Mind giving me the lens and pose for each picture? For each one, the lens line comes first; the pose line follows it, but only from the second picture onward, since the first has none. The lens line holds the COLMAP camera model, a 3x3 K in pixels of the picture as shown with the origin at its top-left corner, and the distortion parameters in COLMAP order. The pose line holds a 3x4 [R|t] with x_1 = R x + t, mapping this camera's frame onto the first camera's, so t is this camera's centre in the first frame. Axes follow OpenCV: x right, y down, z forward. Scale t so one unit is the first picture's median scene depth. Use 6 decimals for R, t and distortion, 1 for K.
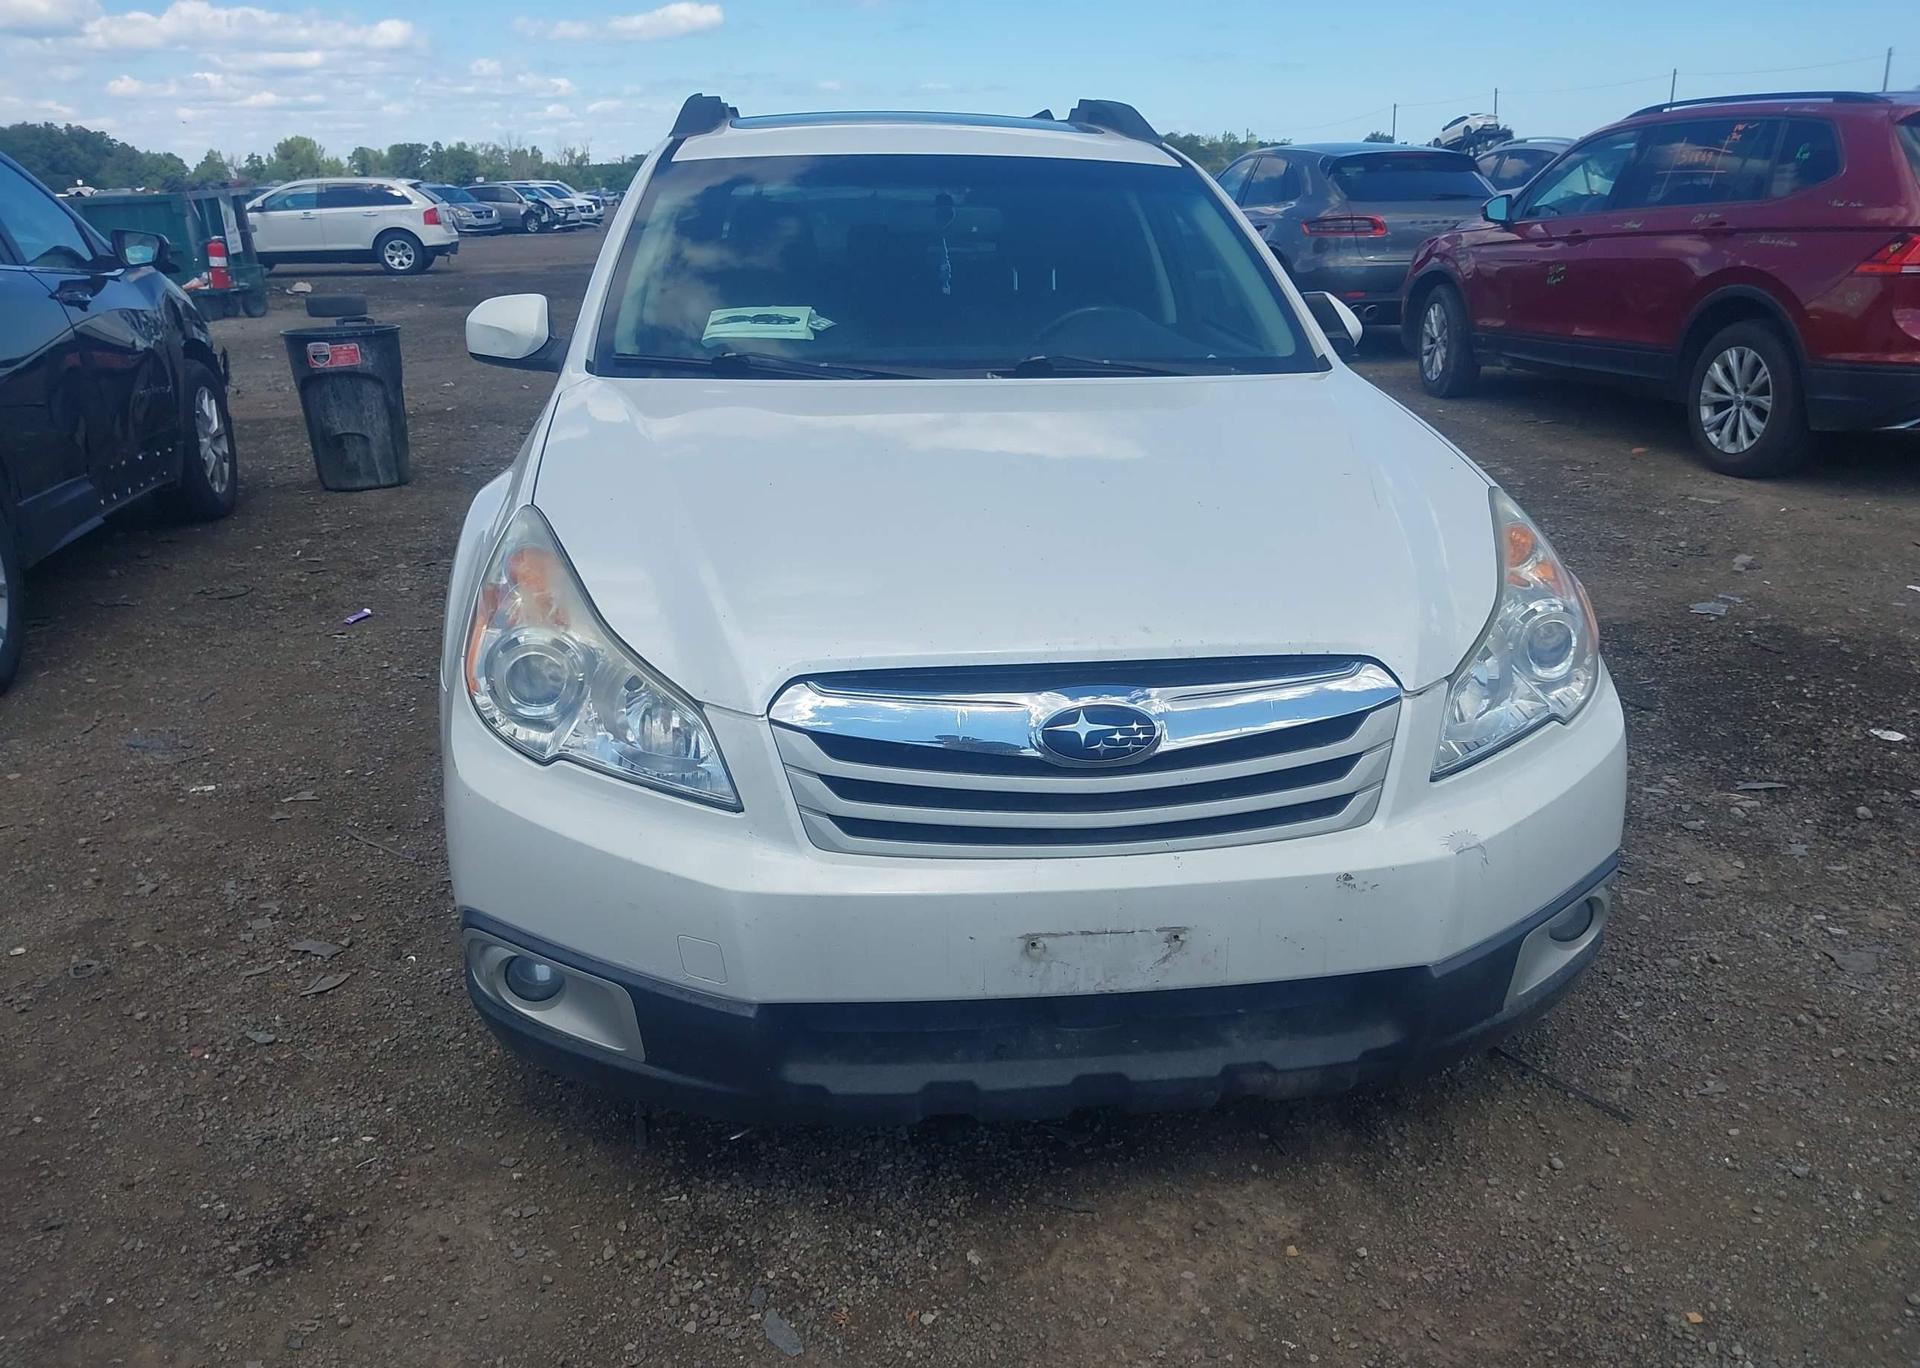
lens RADIAL K [[1605.8, 0, 996.6], [0, 1605.8, 617.4], [0, 0, 1]] dist [0.014867, 0.015108]
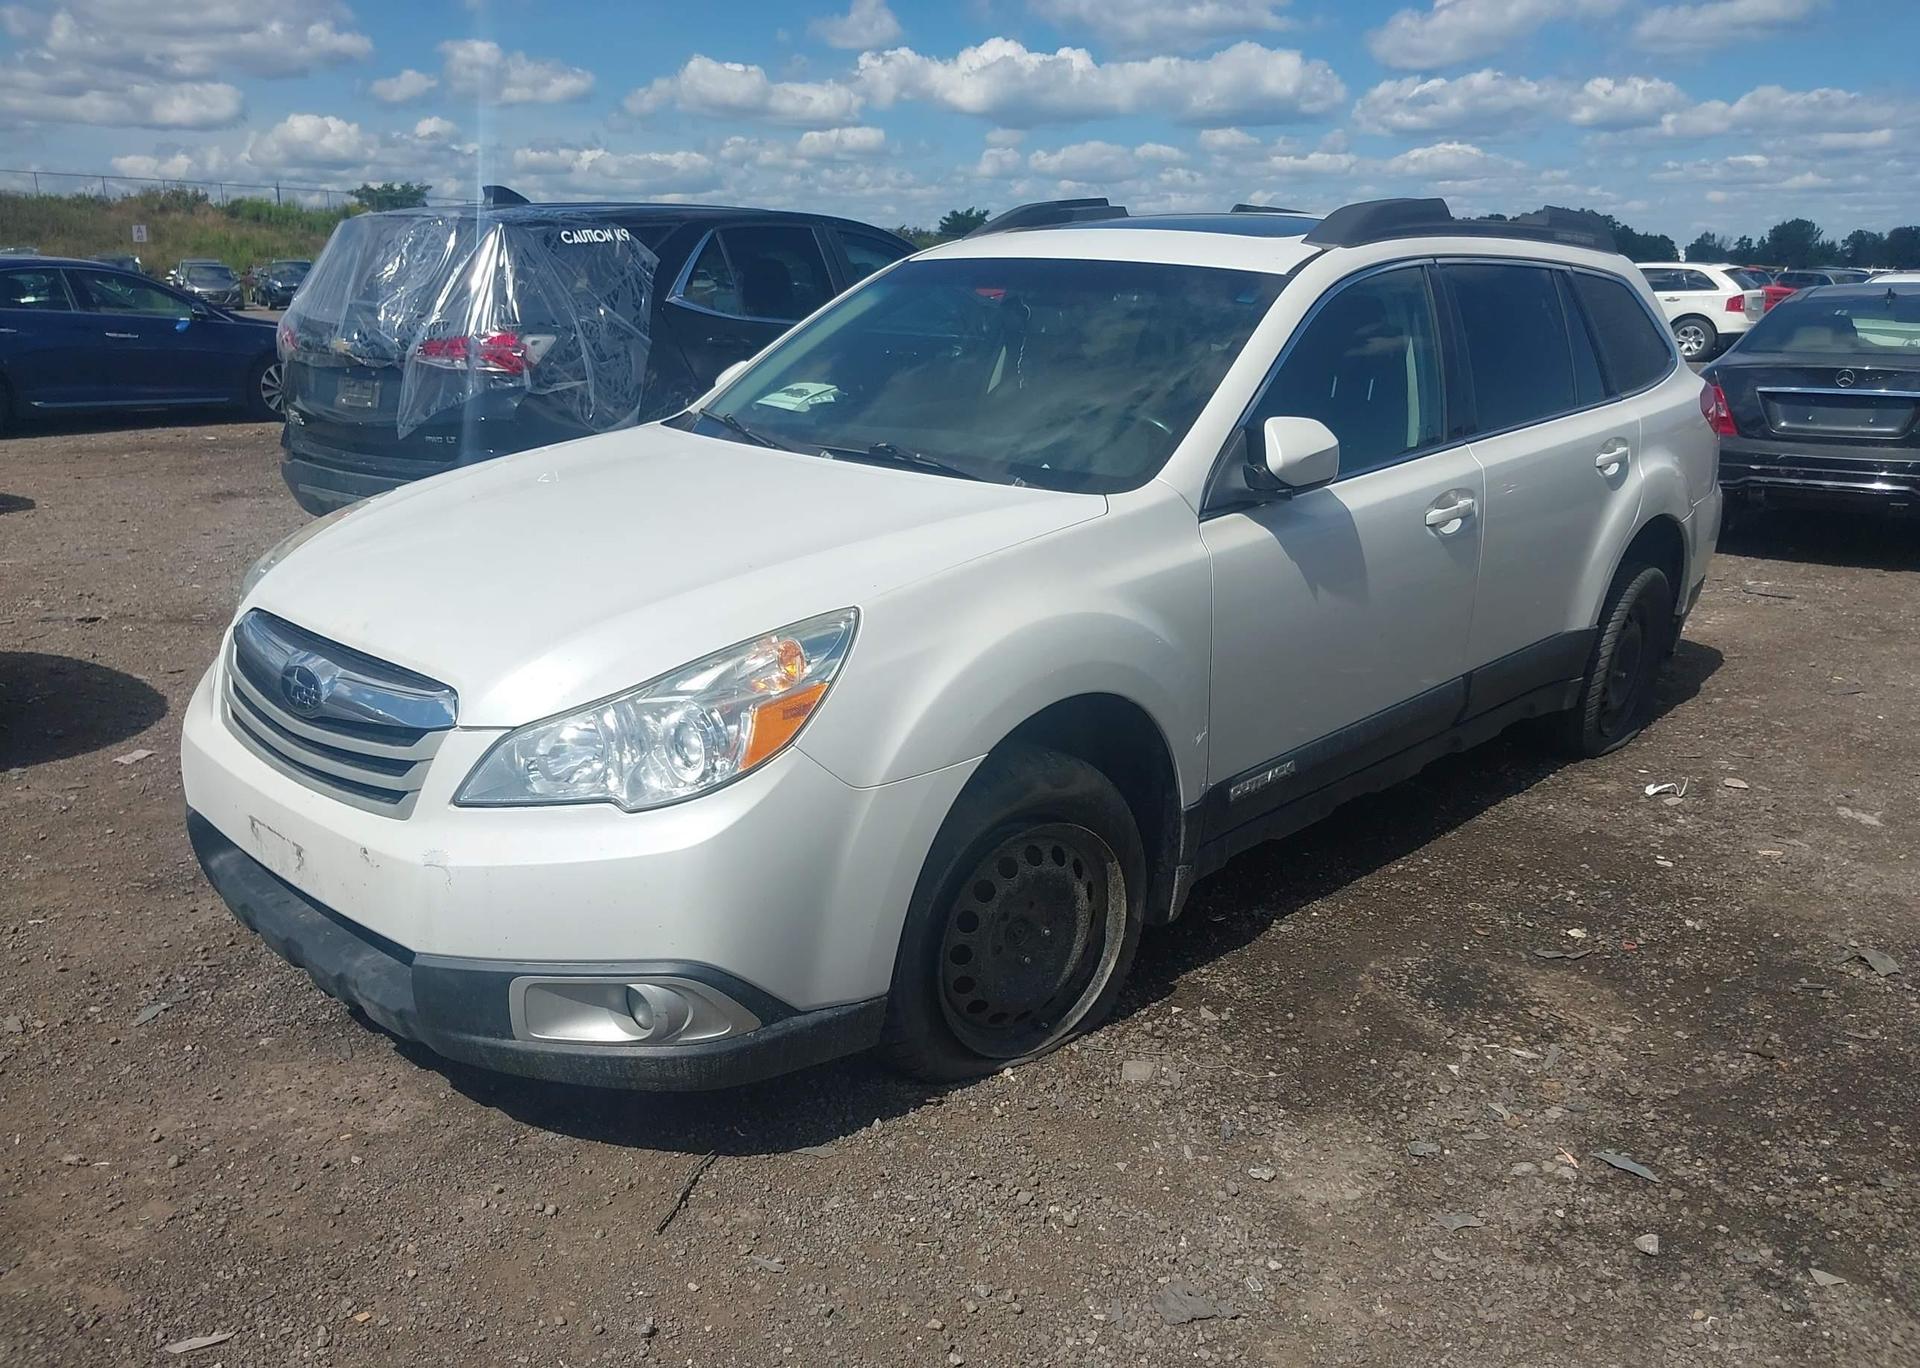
lens RADIAL K [[1579.5, 0, 994.0], [0, 1579.5, 686.0], [0, 0, 1]] dist [0.105660, -0.146709]
pose [[0.612320, 0.226486, -0.757475, 0.160571], [-0.230703, 0.967577, 0.102813, -0.022351], [0.756202, 0.111797, 0.644717, 0.063919]]
